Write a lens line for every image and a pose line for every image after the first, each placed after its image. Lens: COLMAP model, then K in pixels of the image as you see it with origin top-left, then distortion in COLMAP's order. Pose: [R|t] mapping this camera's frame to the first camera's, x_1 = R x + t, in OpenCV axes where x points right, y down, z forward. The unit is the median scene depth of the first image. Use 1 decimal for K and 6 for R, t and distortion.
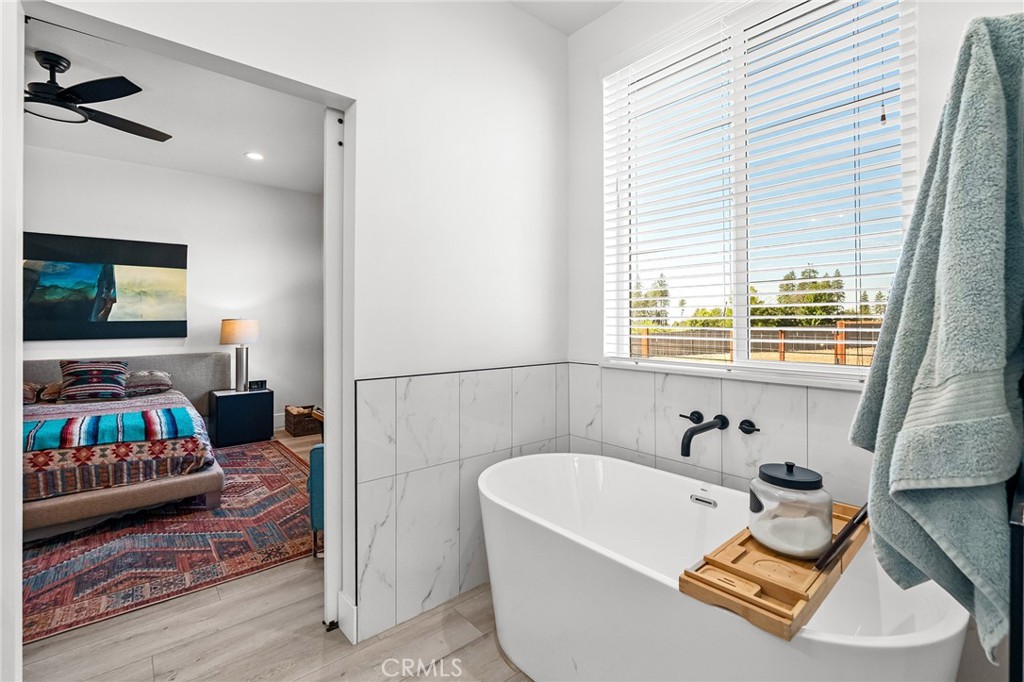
lens RADIAL K [[462.6, 0, 515.4], [0, 462.6, 321.0], [0, 0, 1]] dist [-0.002977, -0.000446]
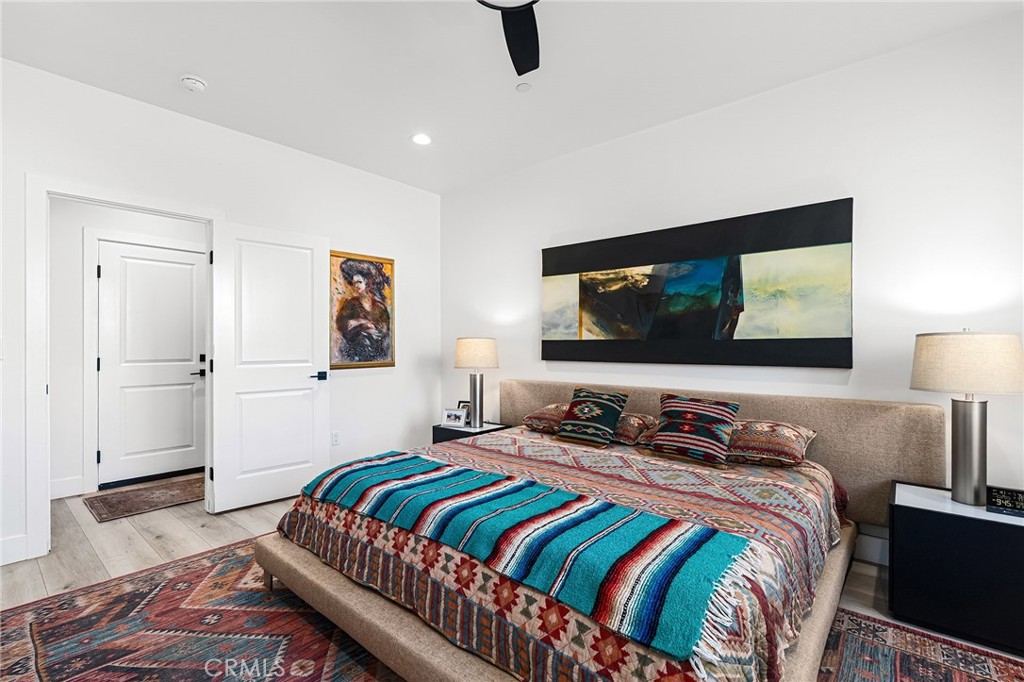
lens RADIAL K [[462.6, 0, 511.3], [0, 462.6, 343.4], [0, 0, 1]] dist [-0.002977, -0.000446]
pose [[0.157701, 0.002302, -0.987484, -0.277821], [-0.002383, 0.999995, 0.001951, 0.006211], [0.987484, 0.002045, 0.157706, 0.600389]]
